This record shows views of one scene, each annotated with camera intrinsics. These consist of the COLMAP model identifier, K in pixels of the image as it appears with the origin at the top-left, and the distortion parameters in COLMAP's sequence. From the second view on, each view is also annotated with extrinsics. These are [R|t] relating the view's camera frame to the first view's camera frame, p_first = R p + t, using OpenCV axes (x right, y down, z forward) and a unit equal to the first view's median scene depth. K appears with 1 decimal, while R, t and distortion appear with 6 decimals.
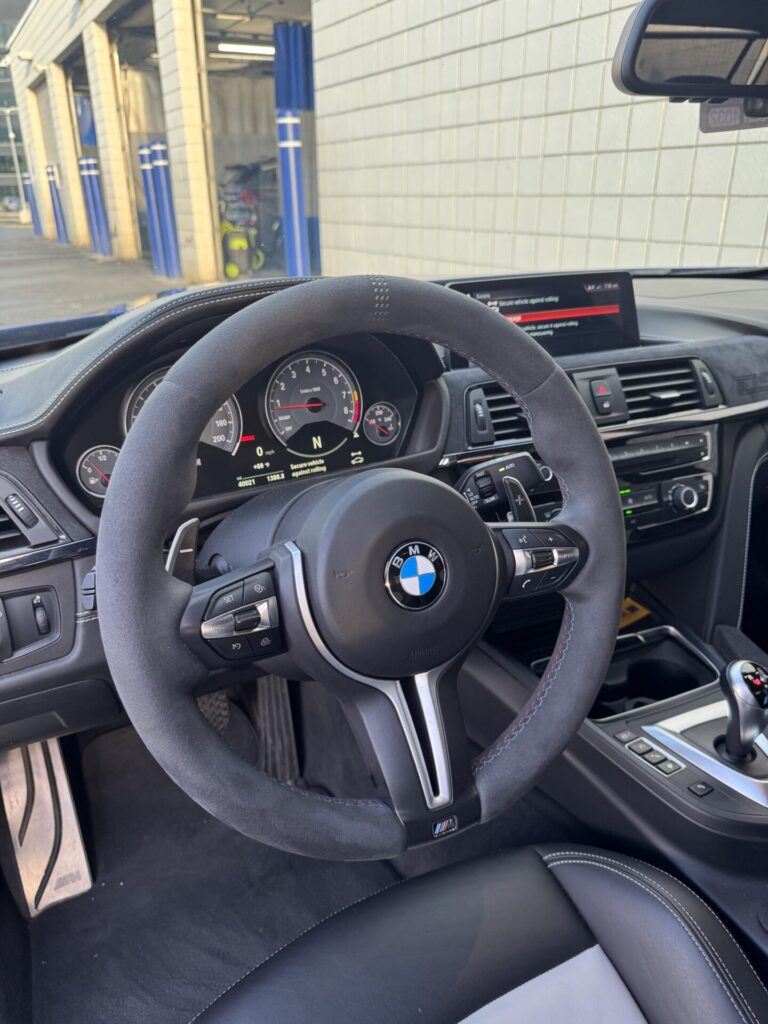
lens RADIAL K [[772.0, 0, 385.0], [0, 772.0, 512.4], [0, 0, 1]] dist [0.029015, -0.014680]
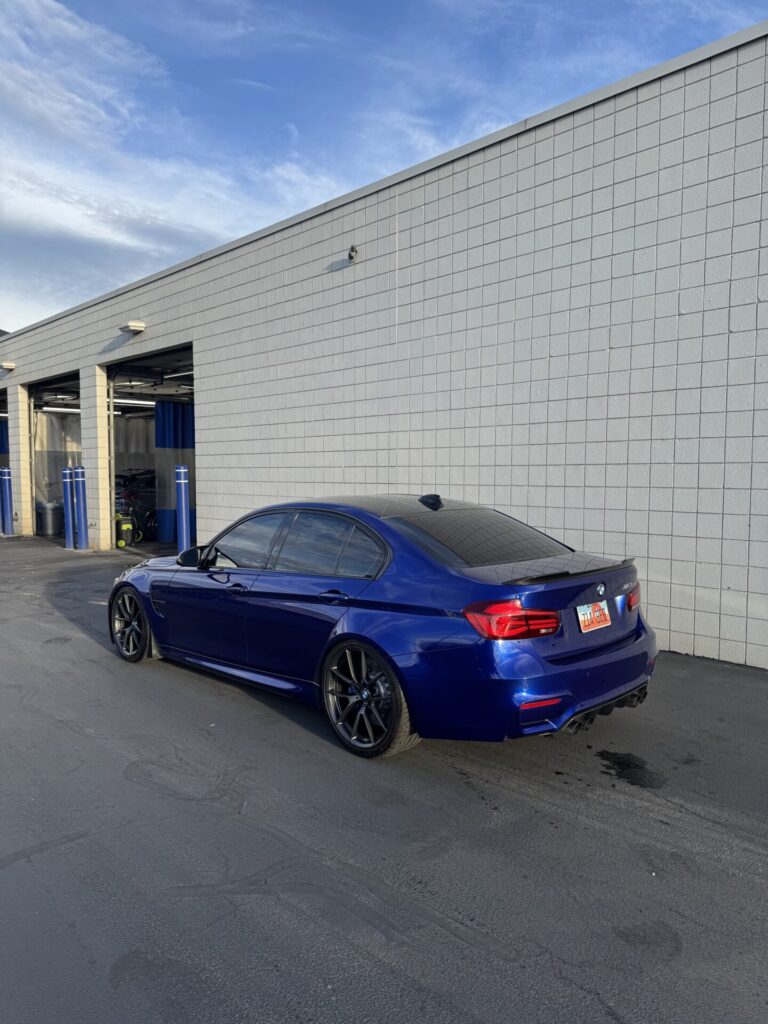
lens RADIAL K [[772.0, 0, 384.6], [0, 772.0, 514.3], [0, 0, 1]] dist [0.029015, -0.014680]
pose [[0.973905, -0.000727, 0.226953, -0.042342], [0.075496, 0.944083, -0.320949, 0.161422], [-0.214030, 0.329708, 0.919502, -0.529405]]
